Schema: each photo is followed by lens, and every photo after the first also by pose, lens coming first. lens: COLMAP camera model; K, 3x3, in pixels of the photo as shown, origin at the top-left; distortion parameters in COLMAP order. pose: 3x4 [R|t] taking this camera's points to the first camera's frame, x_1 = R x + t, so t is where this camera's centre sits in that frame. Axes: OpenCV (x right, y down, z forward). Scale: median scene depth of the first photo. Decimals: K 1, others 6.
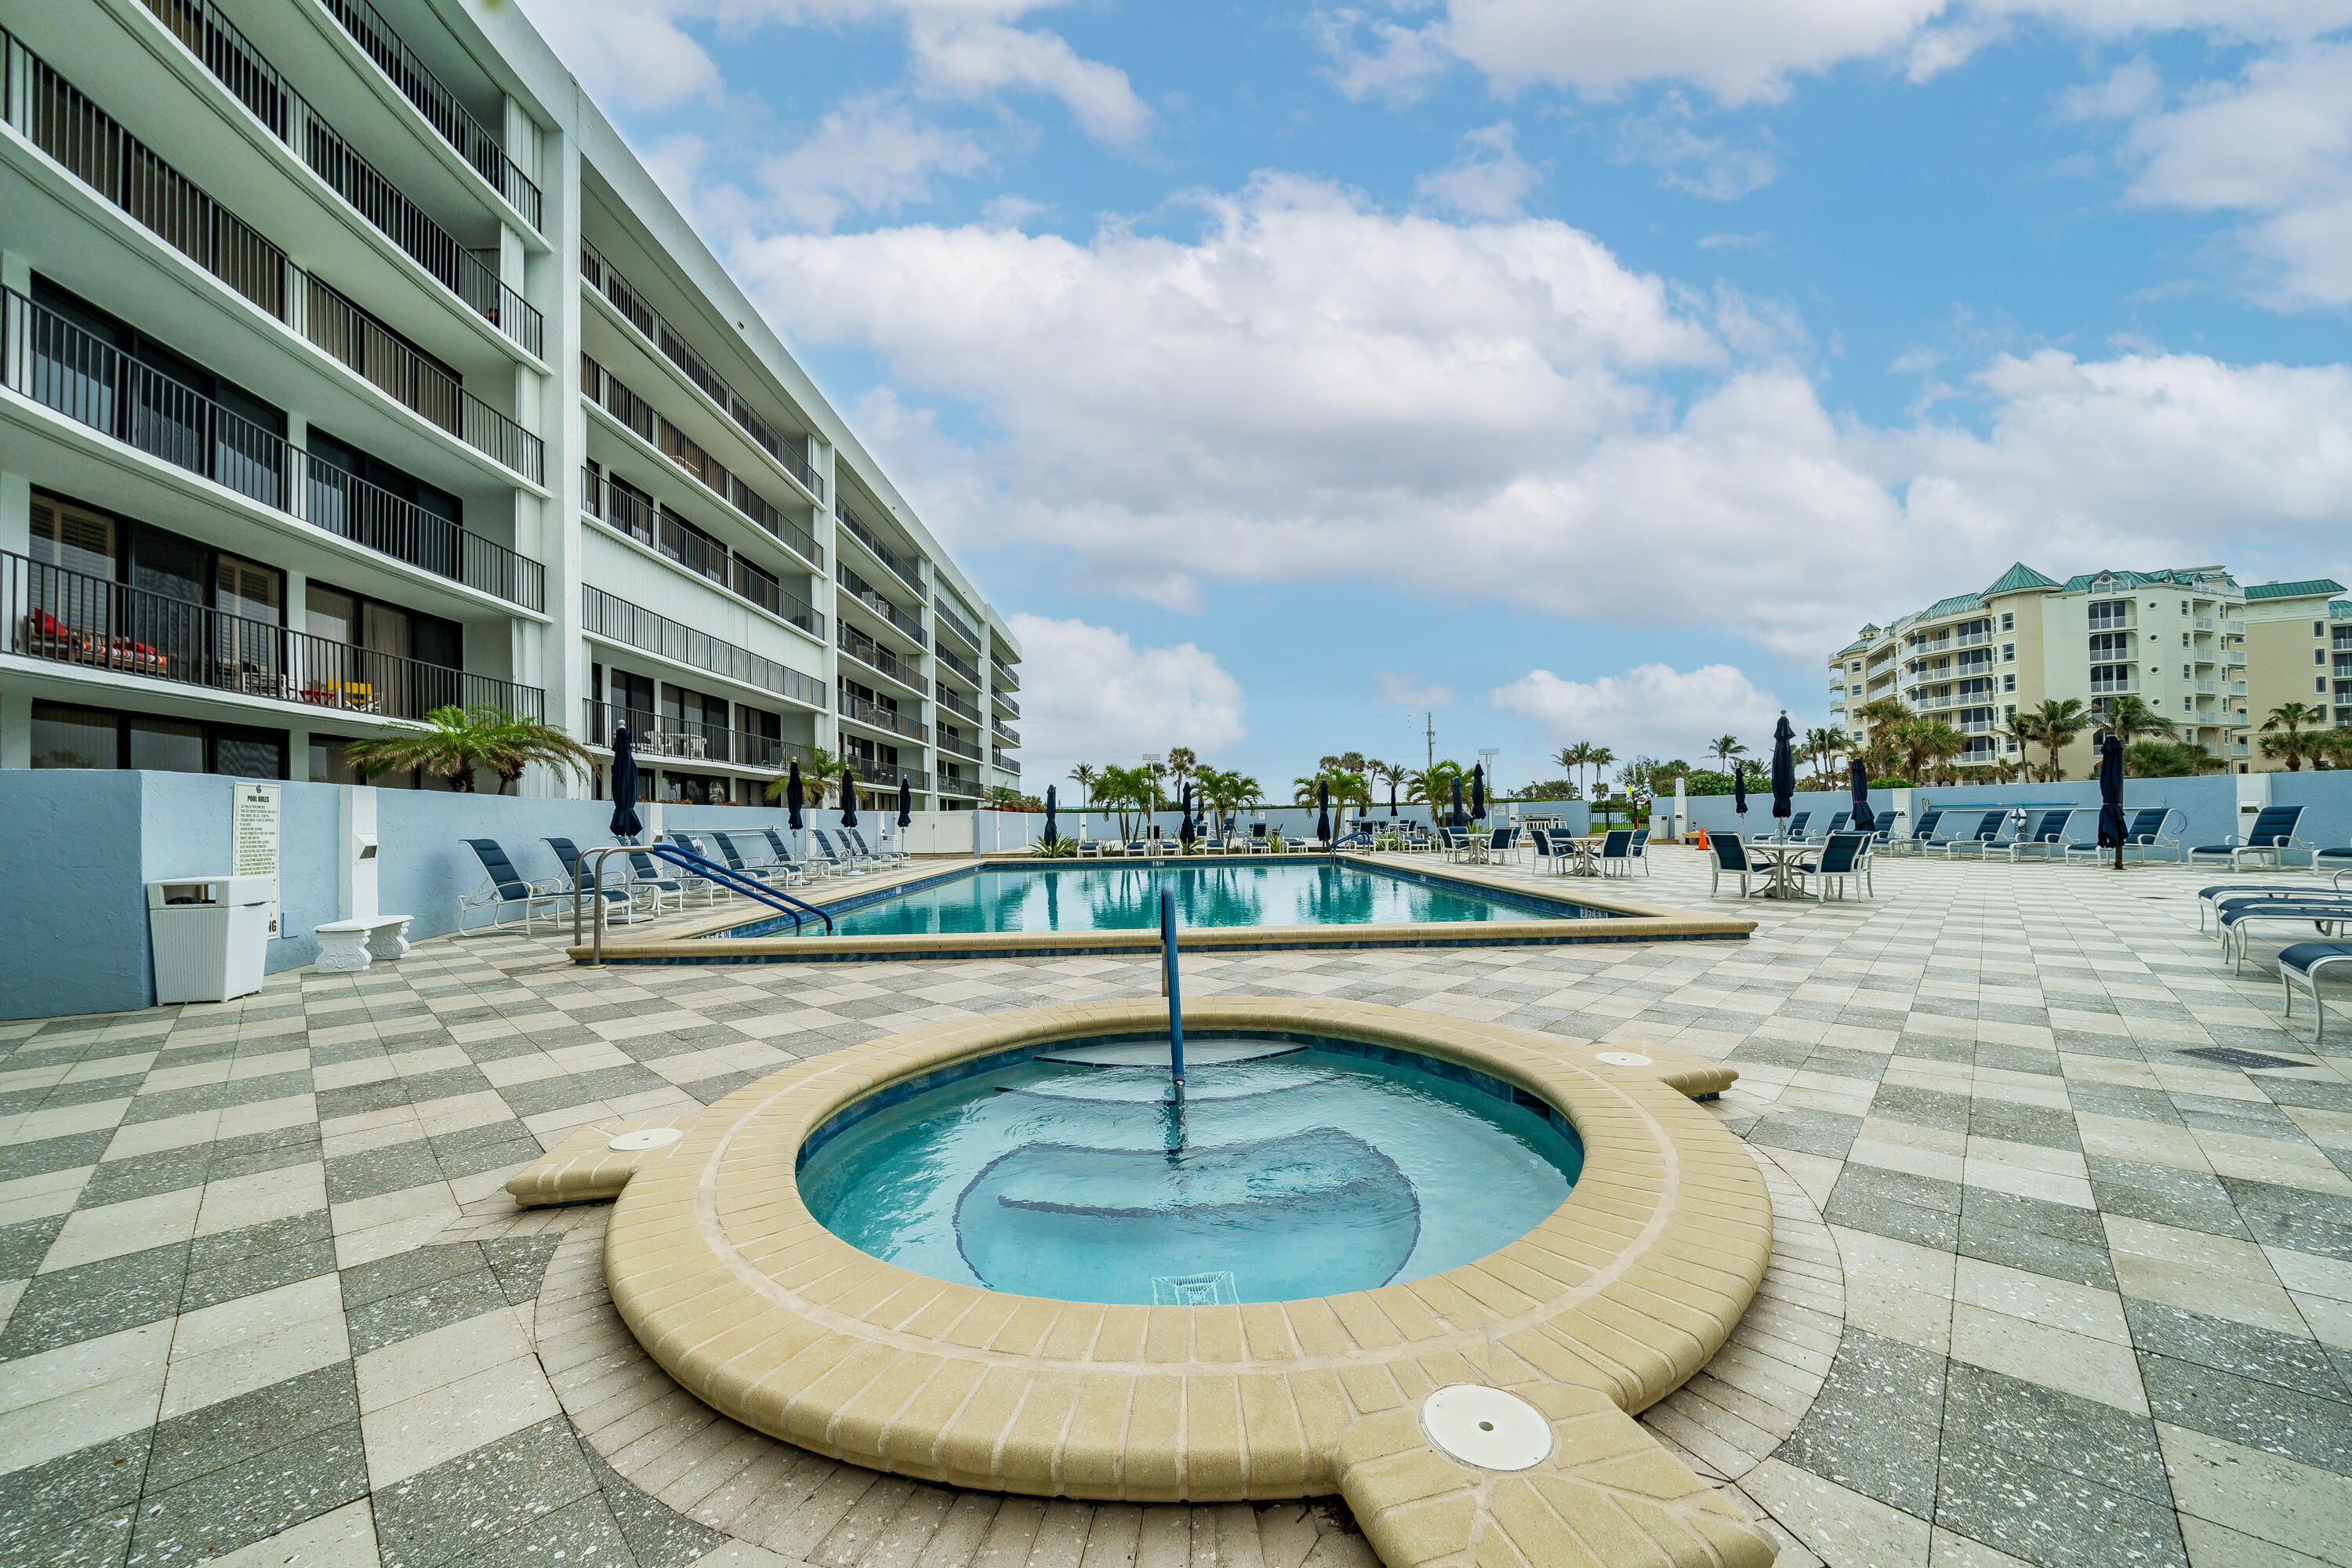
lens RADIAL K [[873.8, 0, 1169.6], [0, 873.8, 797.9], [0, 0, 1]] dist [-0.003513, -0.000836]
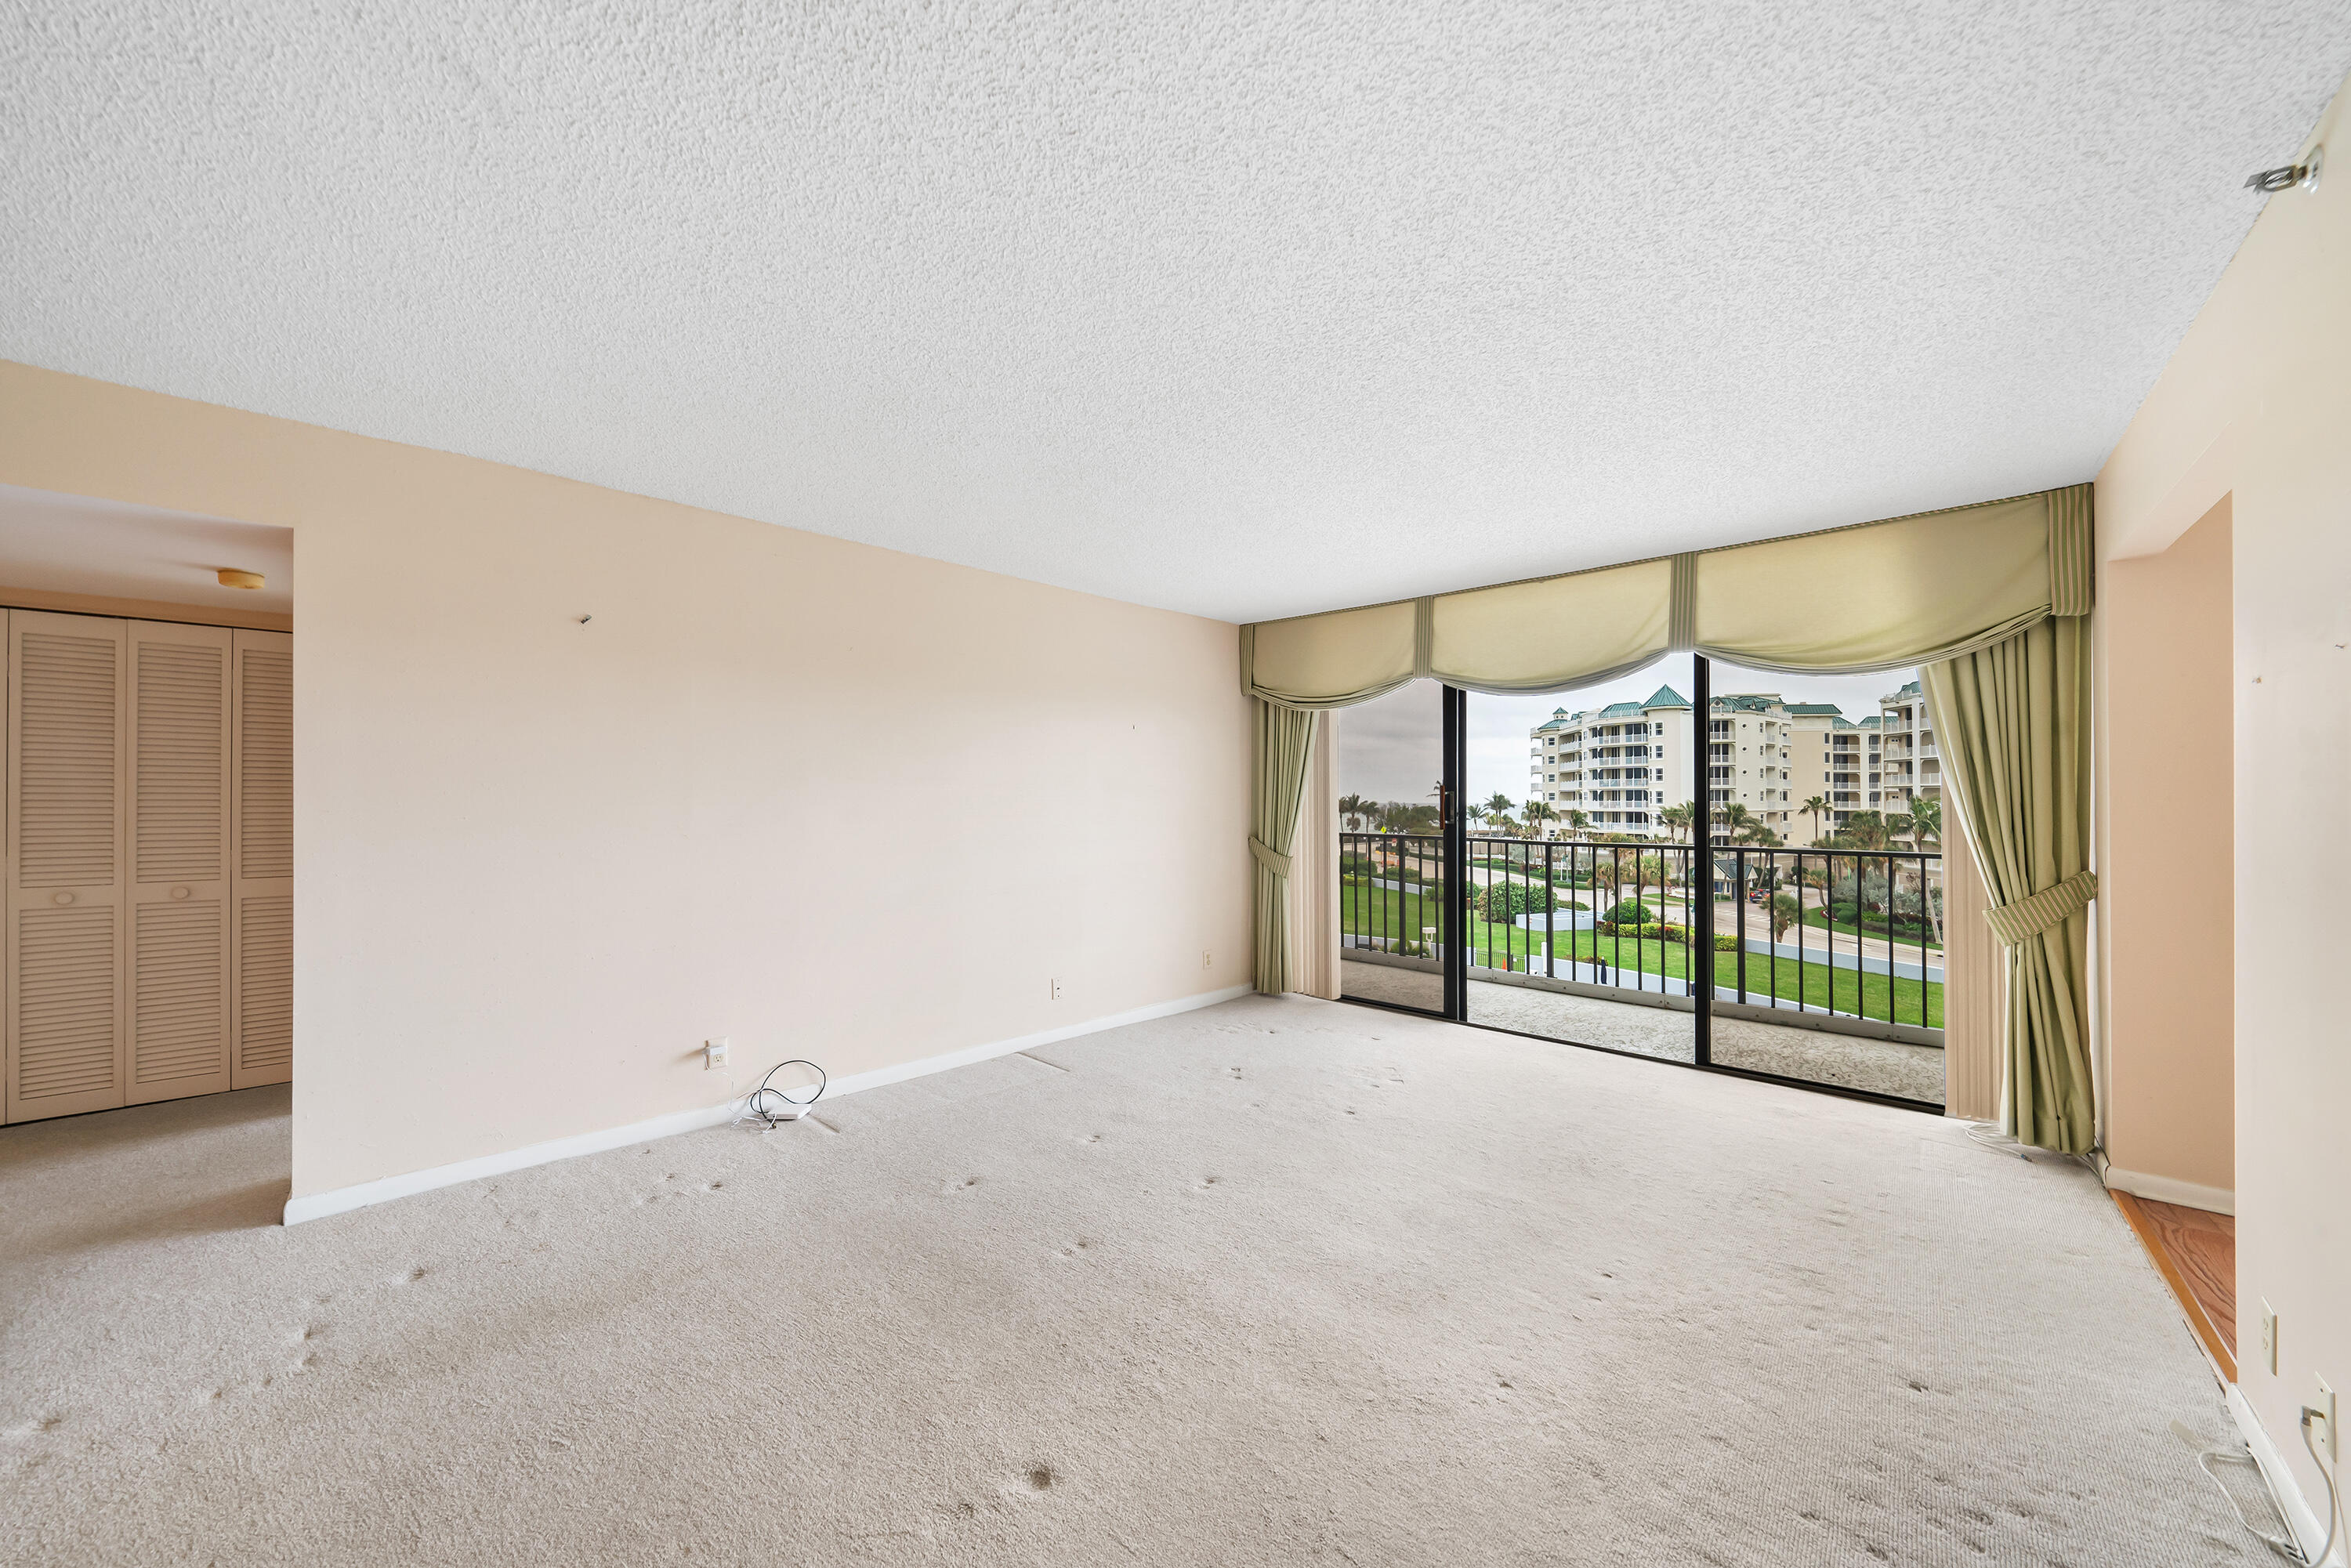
lens RADIAL K [[873.4, 0, 1183.0], [0, 873.4, 792.7], [0, 0, 1]] dist [-0.003513, -0.000836]
pose [[0.951427, 0.024562, 0.306893, -0.156643], [-0.026226, 0.999655, 0.001300, -0.100358], [-0.306755, -0.009285, 0.951743, -0.054287]]
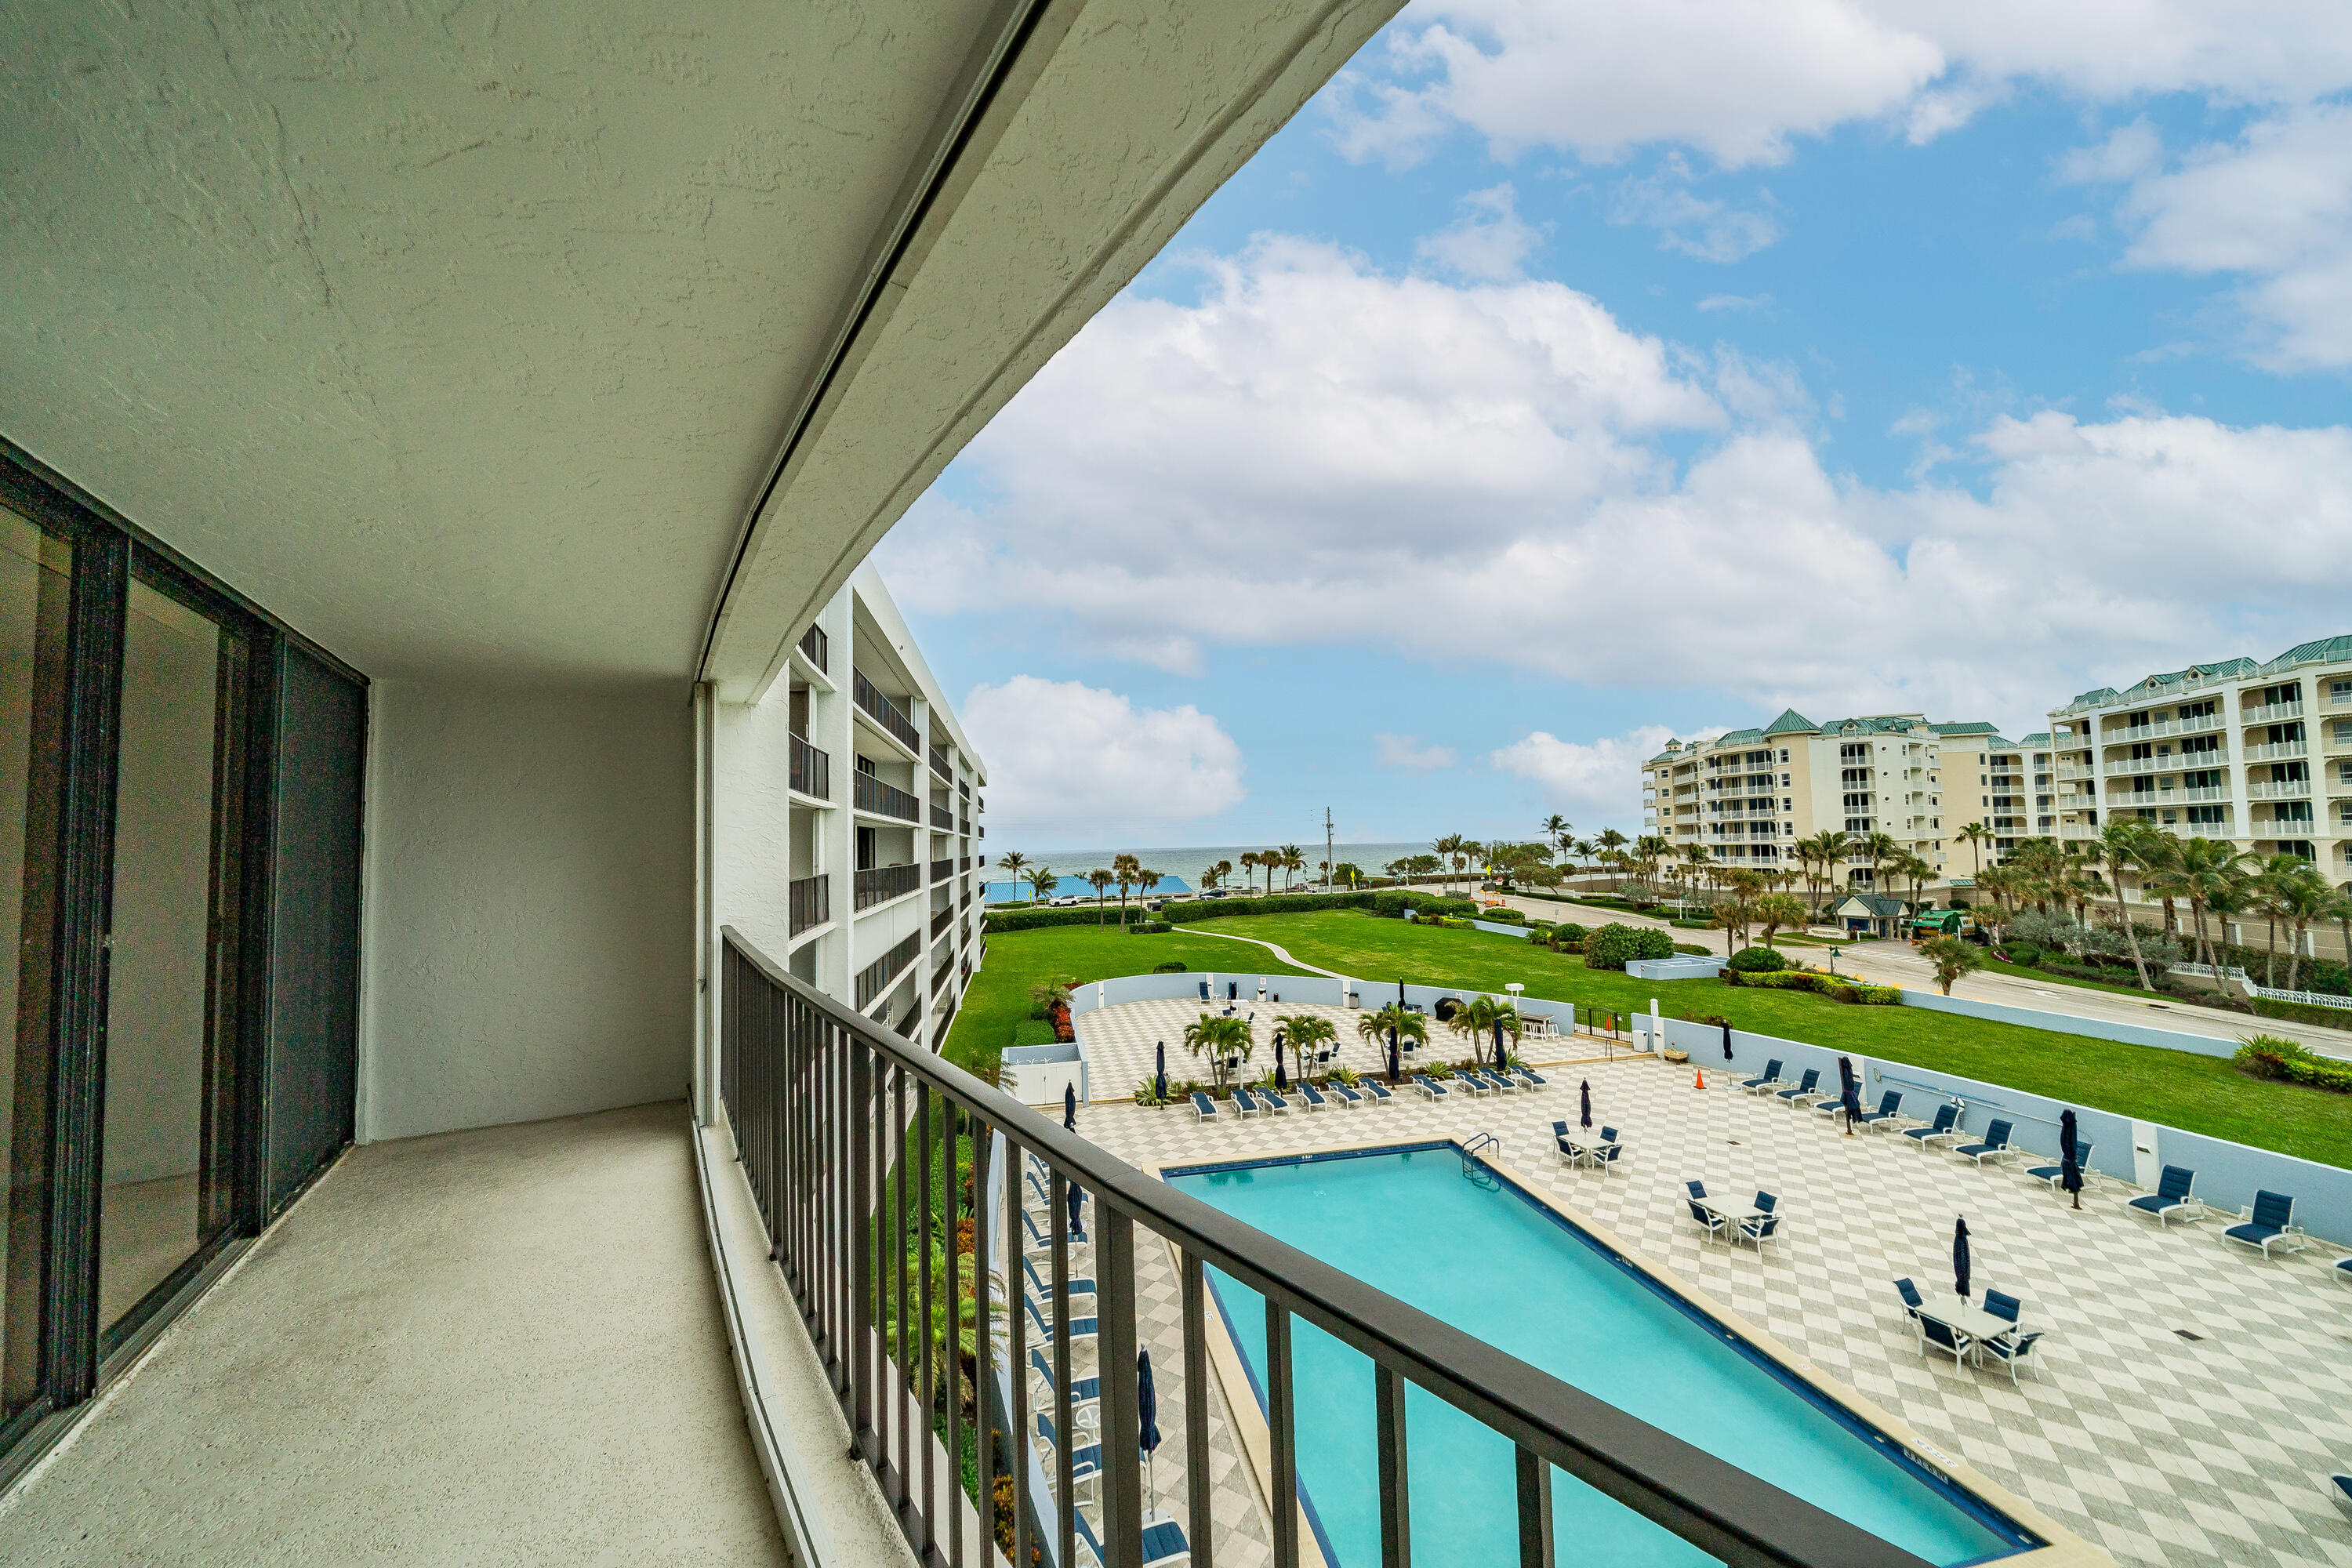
lens RADIAL K [[809.5, 0, 1184.7], [0, 809.5, 810.7], [0, 0, 1]] dist [-0.005457, 0.000076]
pose [[0.985825, 0.004400, 0.167717, -0.103001], [0.000644, 0.999549, -0.030008, -0.102077], [-0.167773, 0.029691, 0.985378, -0.005608]]
